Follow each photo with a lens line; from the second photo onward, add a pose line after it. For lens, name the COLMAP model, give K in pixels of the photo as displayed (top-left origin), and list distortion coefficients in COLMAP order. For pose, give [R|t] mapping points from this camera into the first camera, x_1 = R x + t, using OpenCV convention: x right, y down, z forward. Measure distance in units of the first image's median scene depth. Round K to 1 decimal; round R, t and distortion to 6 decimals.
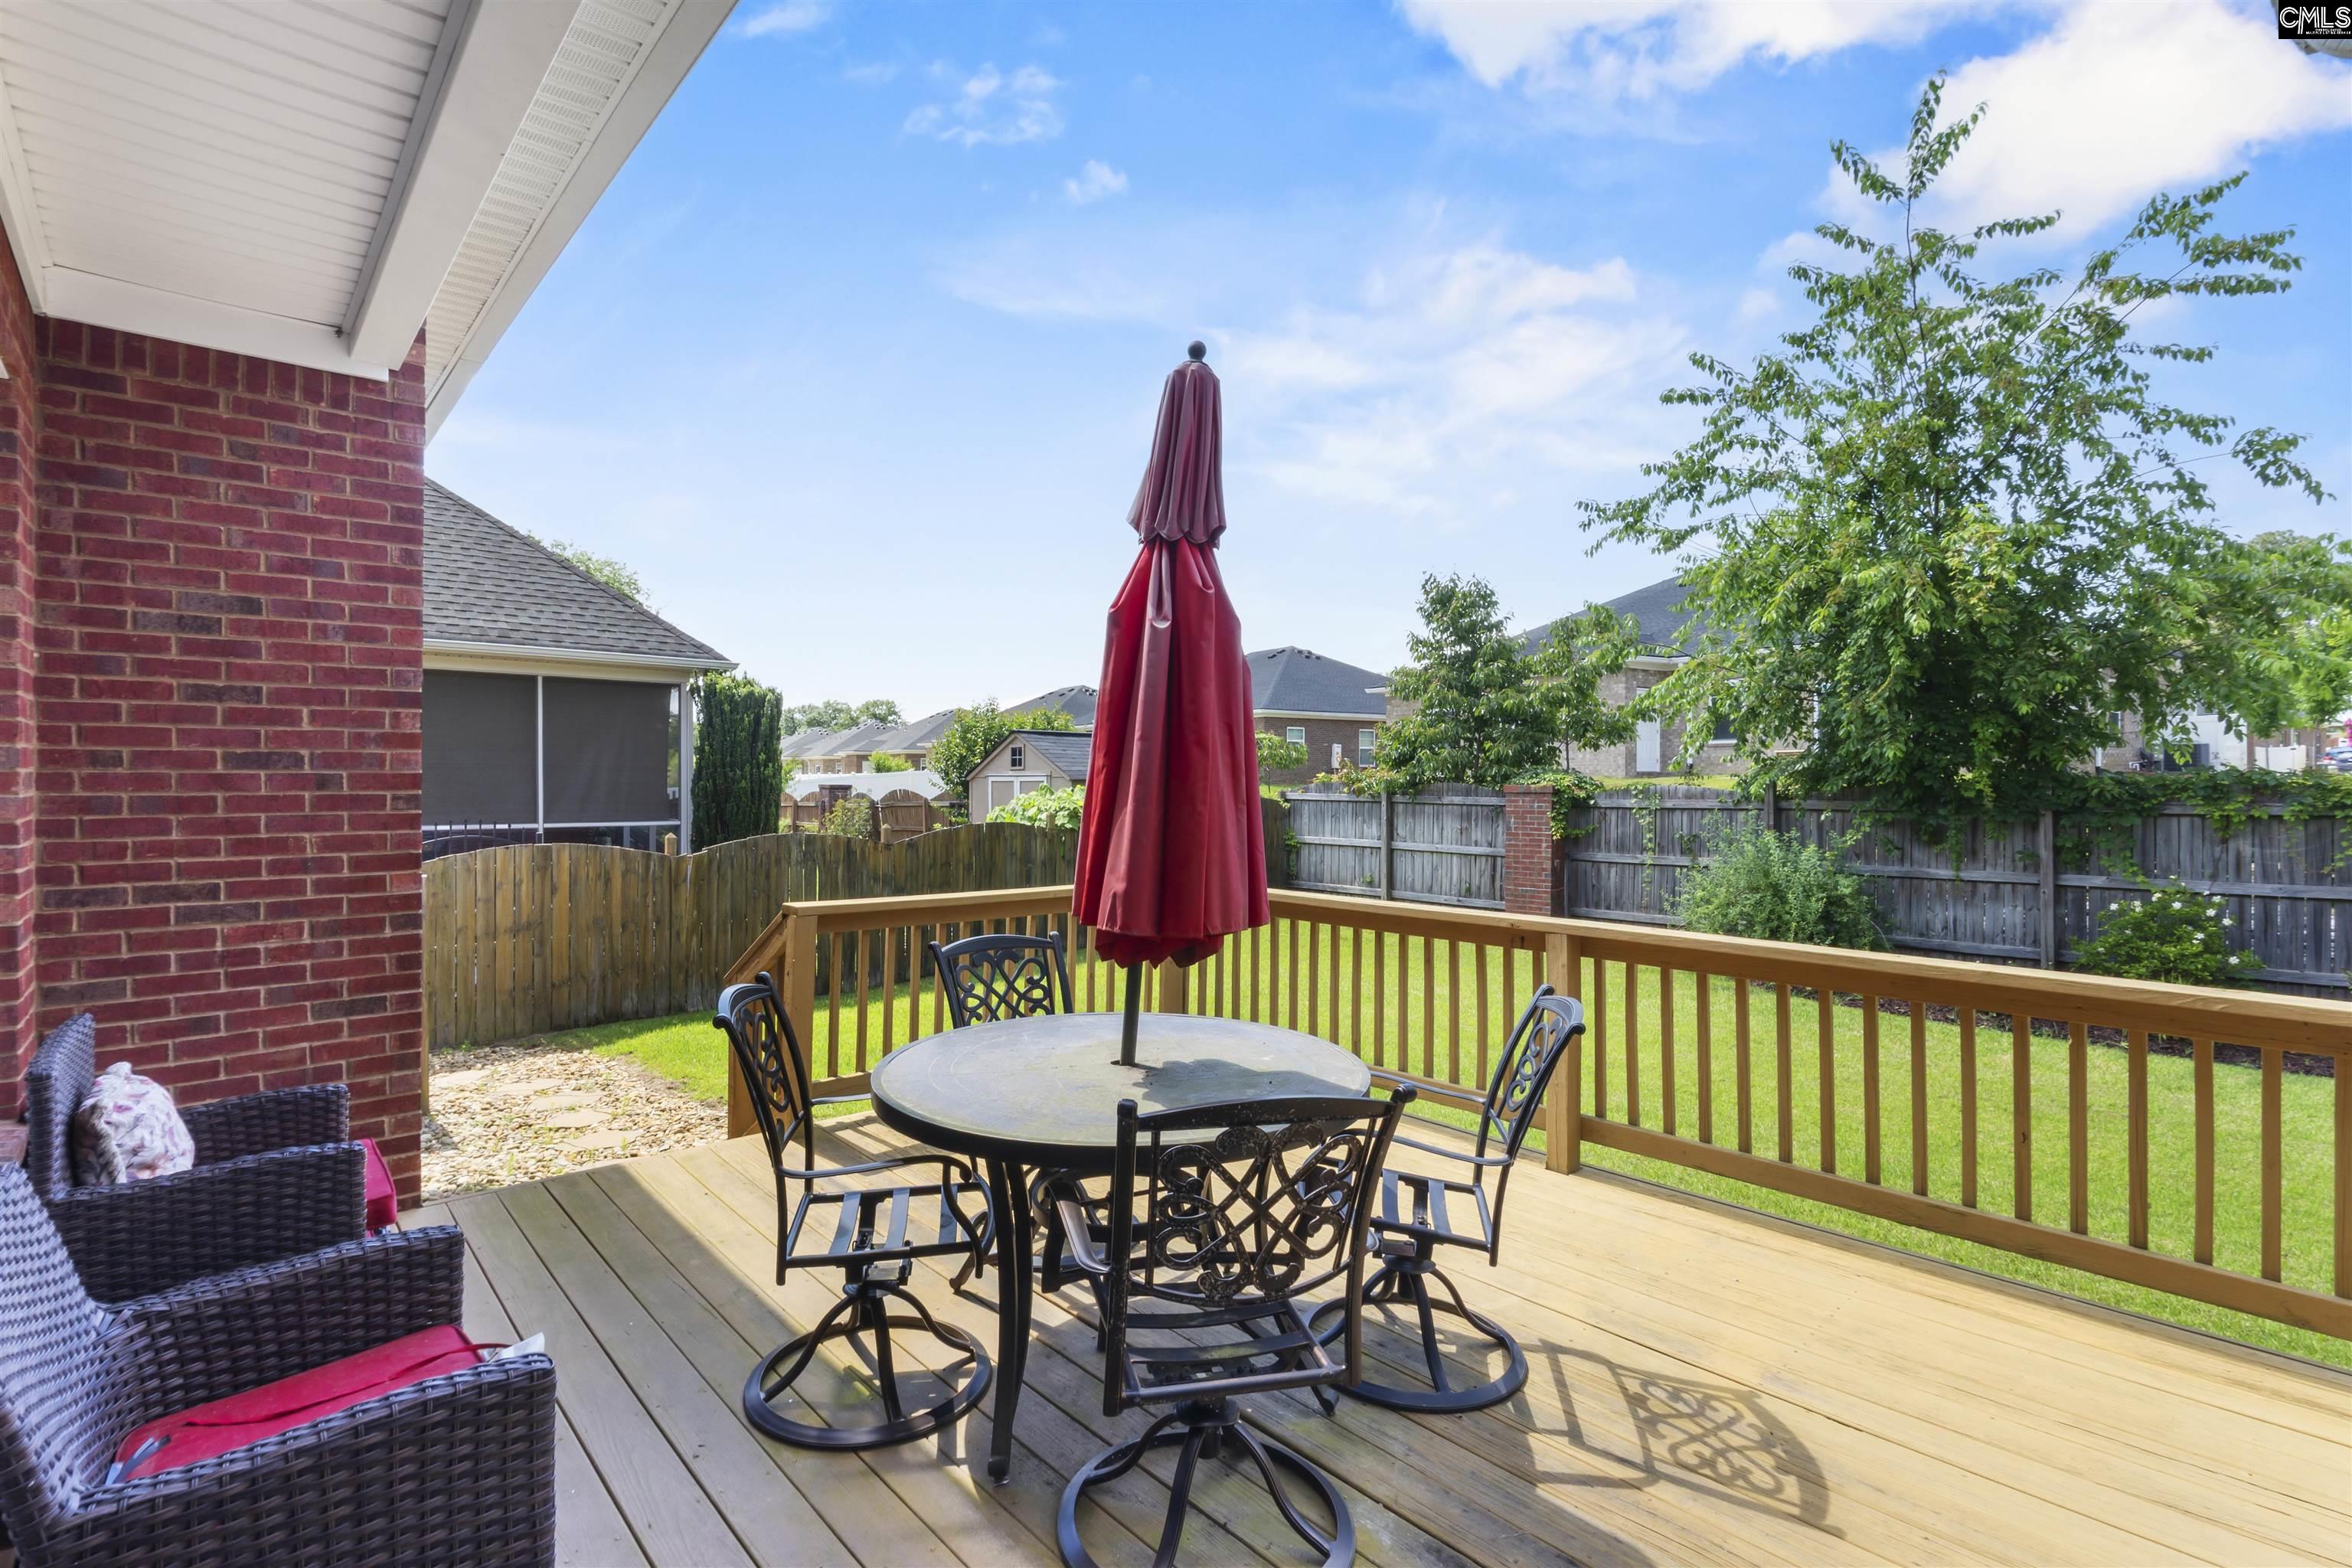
lens RADIAL K [[1104.7, 0, 1182.1], [0, 1104.7, 783.9], [0, 0, 1]] dist [-0.005160, 0.000730]
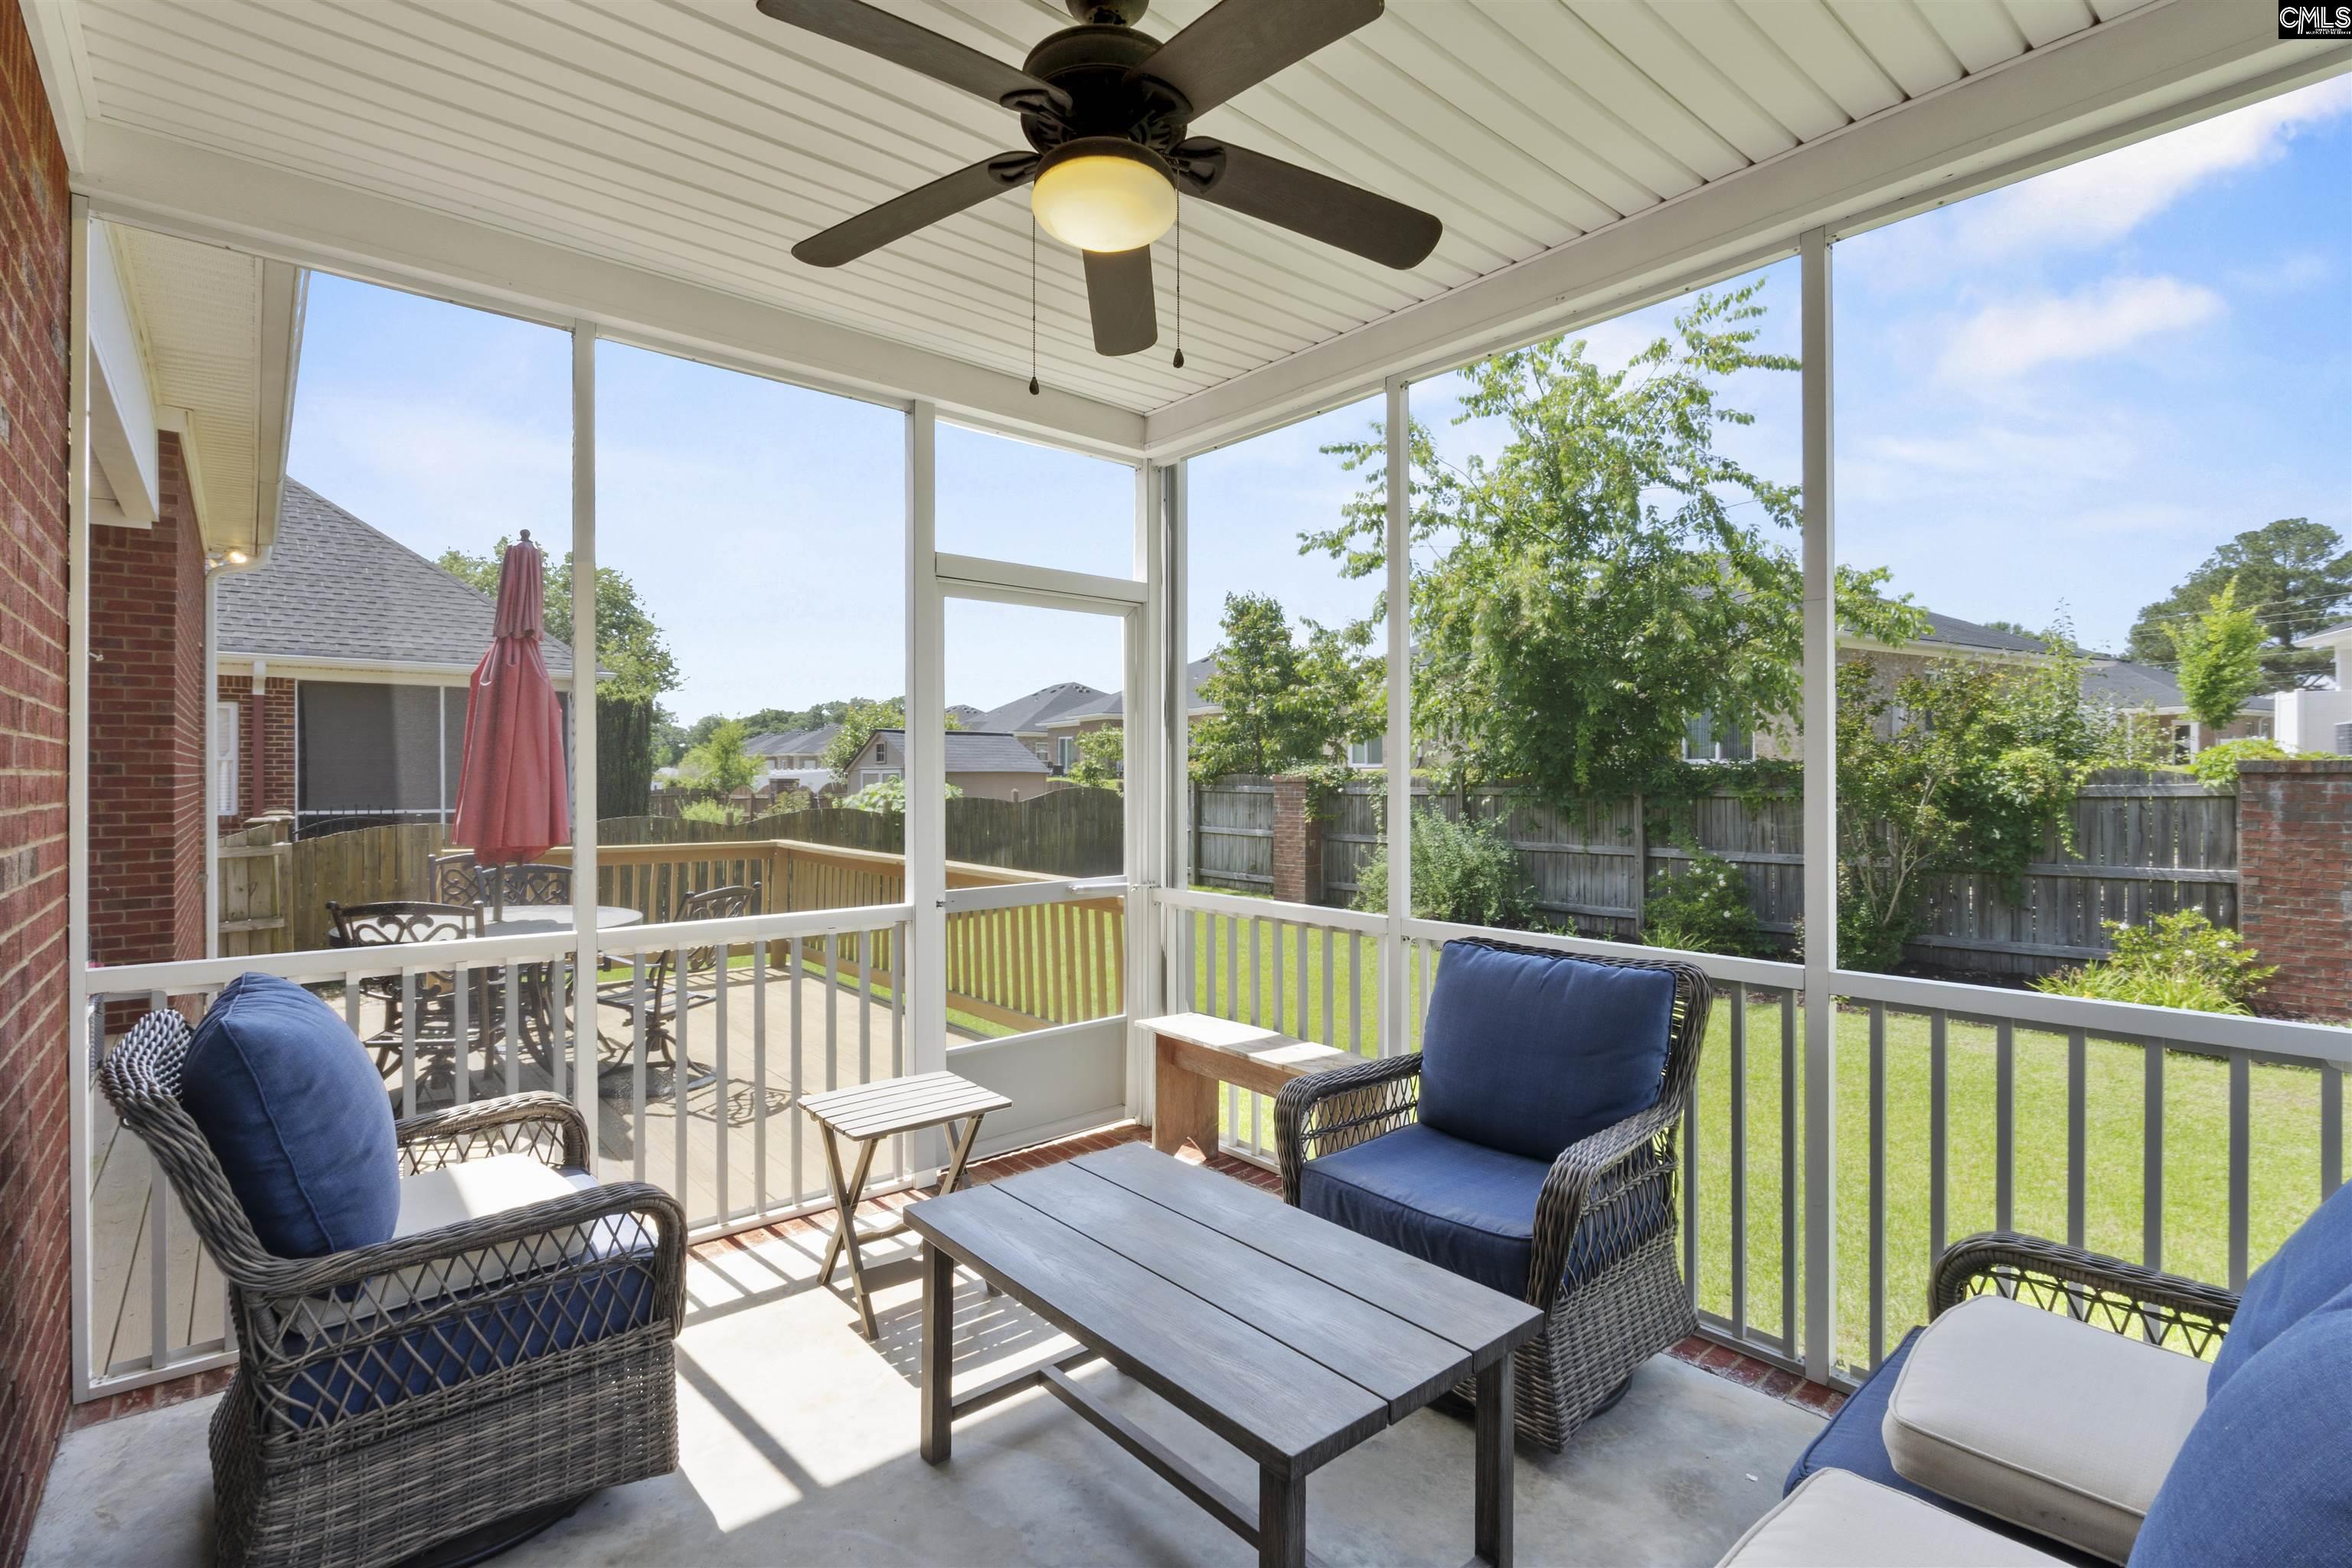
lens RADIAL K [[1104.7, 0, 1170.1], [0, 1104.7, 775.3], [0, 0, 1]] dist [-0.005160, 0.000730]
pose [[0.999515, -0.002746, -0.031019, 0.334892], [0.002644, 0.999991, -0.003328, 0.006362], [0.031028, 0.003245, 0.999513, -0.236773]]
